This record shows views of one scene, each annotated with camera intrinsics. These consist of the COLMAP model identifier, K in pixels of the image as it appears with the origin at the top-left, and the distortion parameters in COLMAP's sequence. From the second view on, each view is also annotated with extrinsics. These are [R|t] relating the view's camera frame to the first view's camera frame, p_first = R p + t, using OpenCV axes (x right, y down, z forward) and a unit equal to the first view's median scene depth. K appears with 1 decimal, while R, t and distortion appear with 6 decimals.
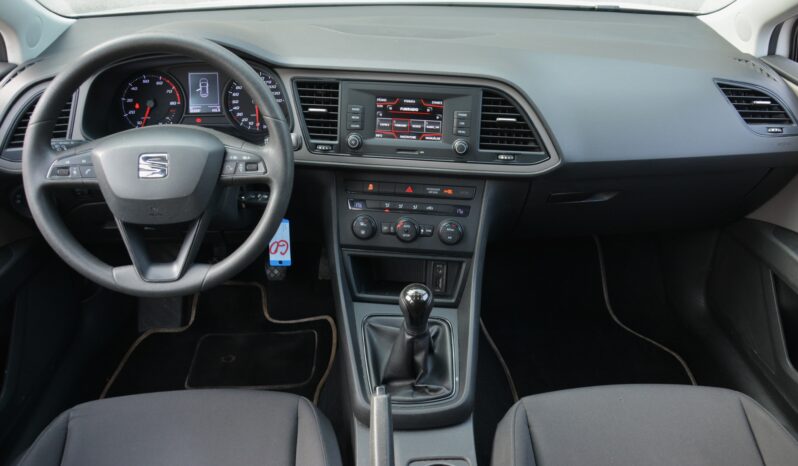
lens RADIAL K [[625.4, 0, 419.1], [0, 625.4, 193.0], [0, 0, 1]] dist [-0.053616, -0.001377]
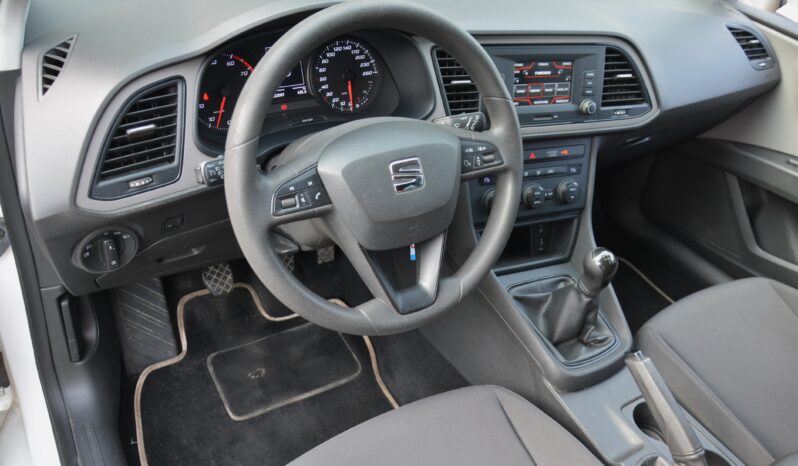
lens RADIAL K [[606.6, 0, 399.0], [0, 606.6, 233.0], [0, 0, 1]] dist [-0.040115, 0.007230]
pose [[0.887747, -0.197386, 0.415866, -0.632846], [0.123364, 0.972371, 0.198182, -0.103632], [-0.443494, -0.124633, 0.887569, 0.239470]]
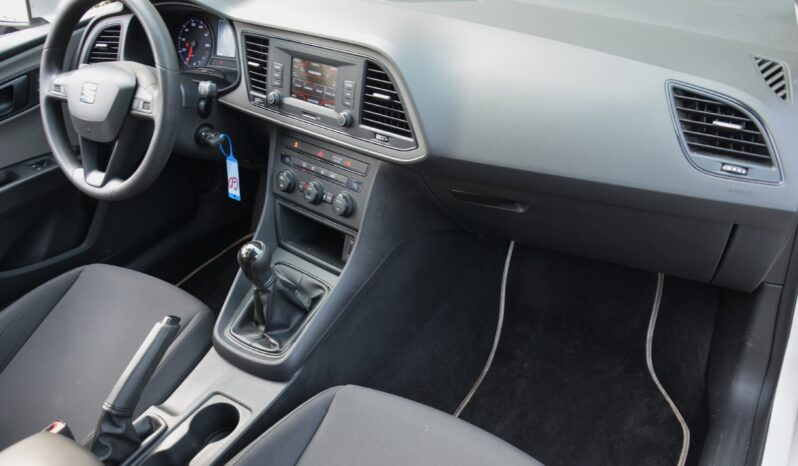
lens RADIAL K [[591.2, 0, 437.0], [0, 591.2, 230.2], [0, 0, 1]] dist [-0.045190, 0.003494]
pose [[0.827846, 0.252661, -0.500833, 0.661382], [-0.181082, 0.965389, 0.187704, -0.101222], [0.530924, -0.064698, 0.844946, 0.292220]]
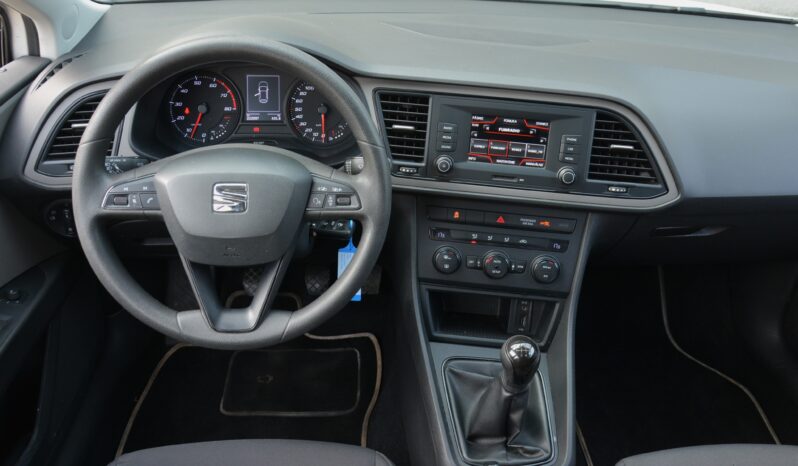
lens RADIAL K [[620.8, 0, 398.5], [0, 620.8, 194.7], [0, 0, 1]] dist [-0.054310, 0.003477]
pose [[0.999438, 0.033039, -0.005718, -0.158493], [-0.032774, 0.998605, 0.041405, -0.073298], [0.007078, -0.041194, 0.999126, 0.131232]]
